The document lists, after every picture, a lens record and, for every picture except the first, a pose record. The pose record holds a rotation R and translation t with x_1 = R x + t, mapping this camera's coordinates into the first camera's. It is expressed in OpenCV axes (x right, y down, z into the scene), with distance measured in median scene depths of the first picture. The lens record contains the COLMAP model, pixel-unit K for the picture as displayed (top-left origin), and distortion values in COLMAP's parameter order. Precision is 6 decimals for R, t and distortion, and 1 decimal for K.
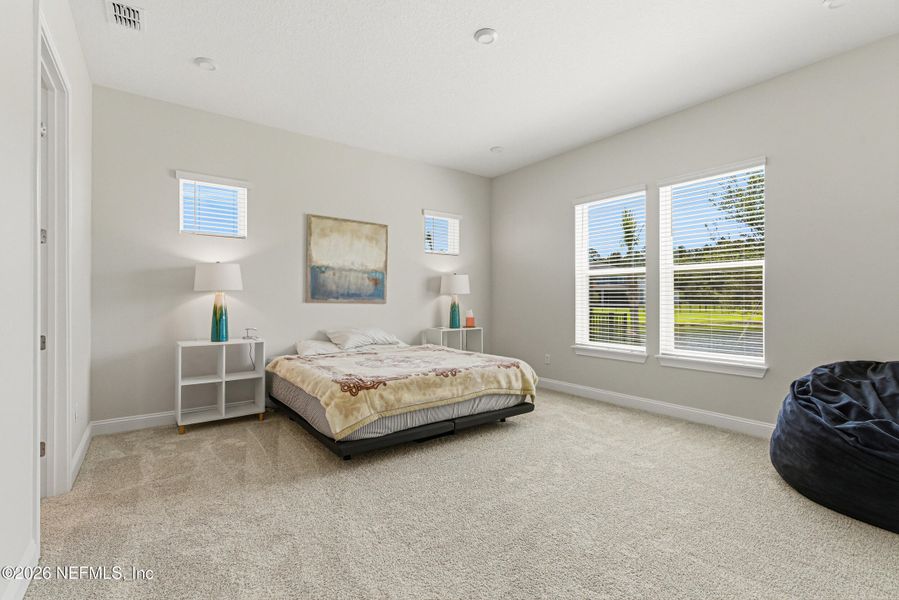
lens RADIAL K [[408.4, 0, 449.8], [0, 408.4, 298.2], [0, 0, 1]] dist [0.000024, 0.000000]
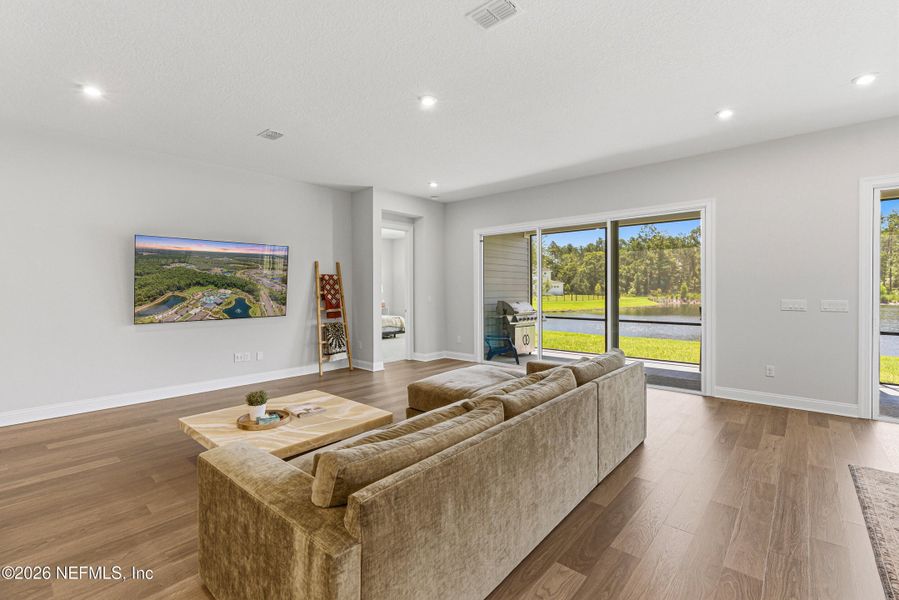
lens RADIAL K [[408.7, 0, 456.0], [0, 408.7, 291.5], [0, 0, 1]] dist [-0.001870, 0.000439]
pose [[0.975628, -0.003675, 0.219400, -0.088964], [0.003535, 0.999993, 0.001030, -0.032609], [-0.219403, -0.000229, 0.975634, -2.051092]]
